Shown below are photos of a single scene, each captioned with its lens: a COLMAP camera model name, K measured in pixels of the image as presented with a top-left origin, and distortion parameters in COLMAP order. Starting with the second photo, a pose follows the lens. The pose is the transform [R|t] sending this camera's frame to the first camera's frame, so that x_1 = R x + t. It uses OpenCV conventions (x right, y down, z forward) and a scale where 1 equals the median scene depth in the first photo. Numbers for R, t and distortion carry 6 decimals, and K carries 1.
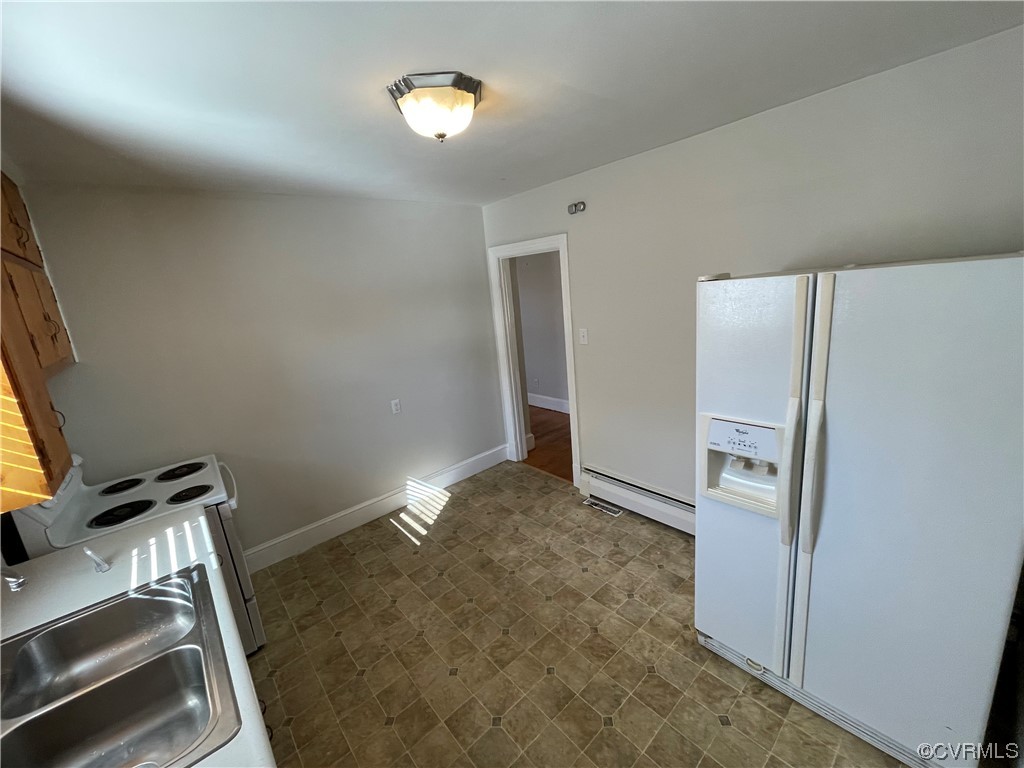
lens RADIAL K [[419.1, 0, 519.3], [0, 419.1, 378.8], [0, 0, 1]] dist [0.004008, 0.001698]
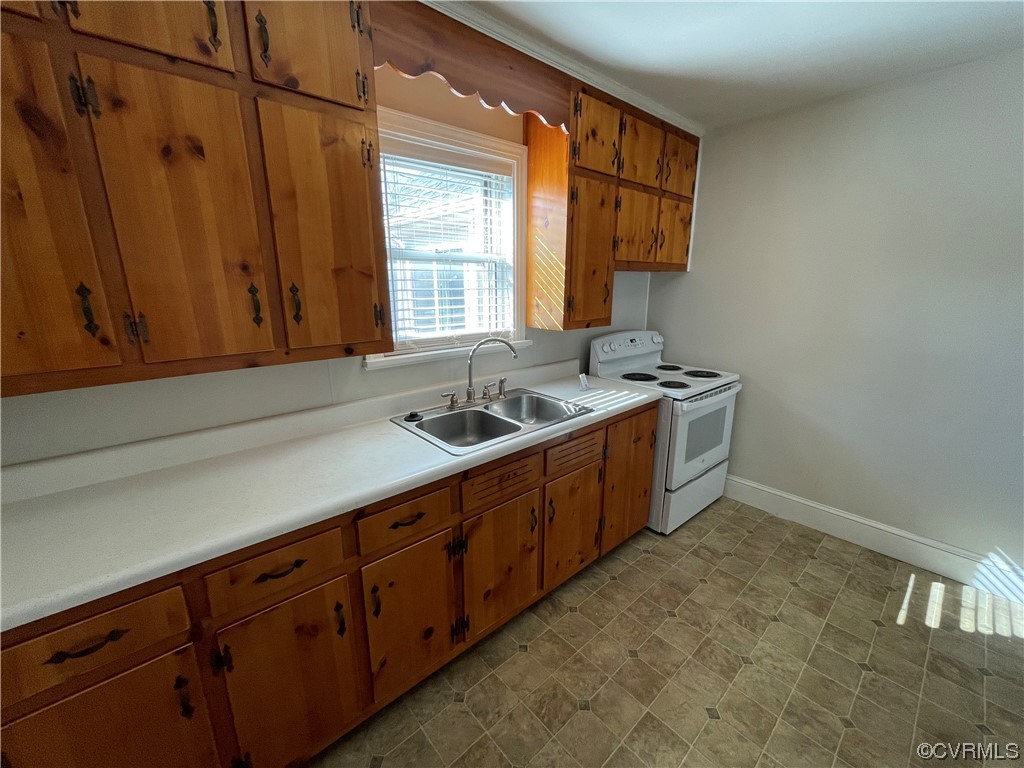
lens RADIAL K [[419.1, 0, 504.0], [0, 419.1, 386.2], [0, 0, 1]] dist [0.004008, 0.001698]
pose [[-0.005282, 0.330958, -0.943631, 0.339273], [-0.228533, 0.918271, 0.323343, 0.000021], [0.973522, 0.217358, 0.070784, 0.423664]]
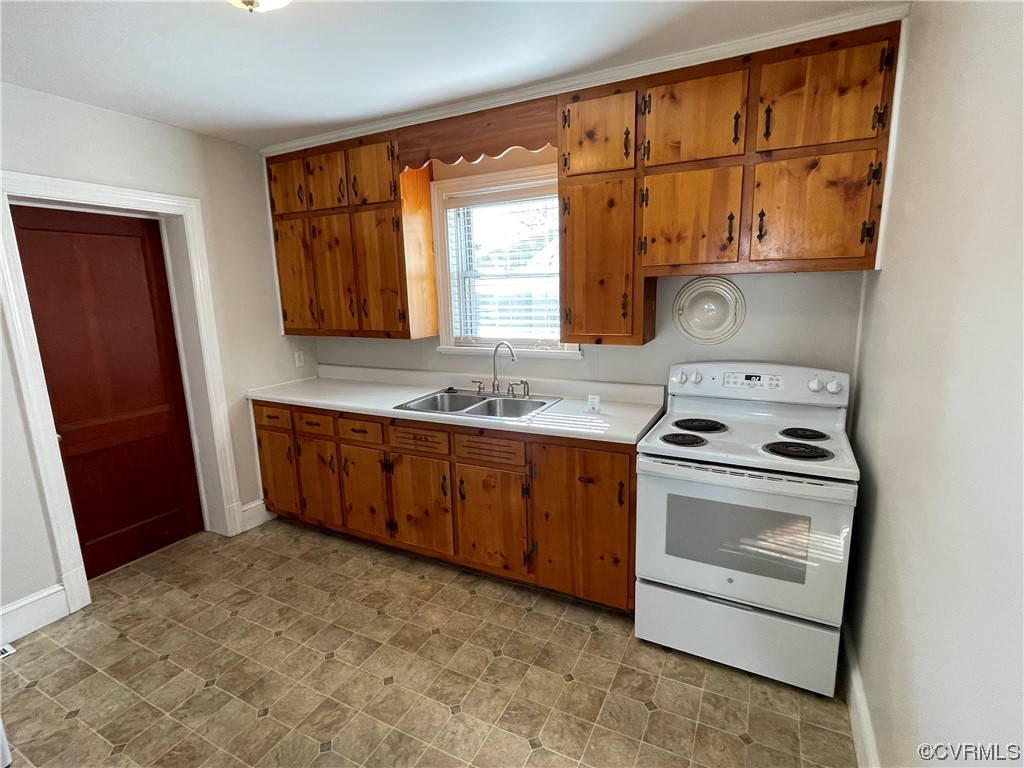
lens RADIAL K [[490.9, 0, 505.2], [0, 490.9, 384.5], [0, 0, 1]] dist [0.000683, 0.000461]
pose [[-0.927862, 0.184057, -0.324337, -0.152342], [0.027652, 0.901279, 0.432356, -0.242922], [0.371897, 0.392198, -0.841352, 1.569910]]
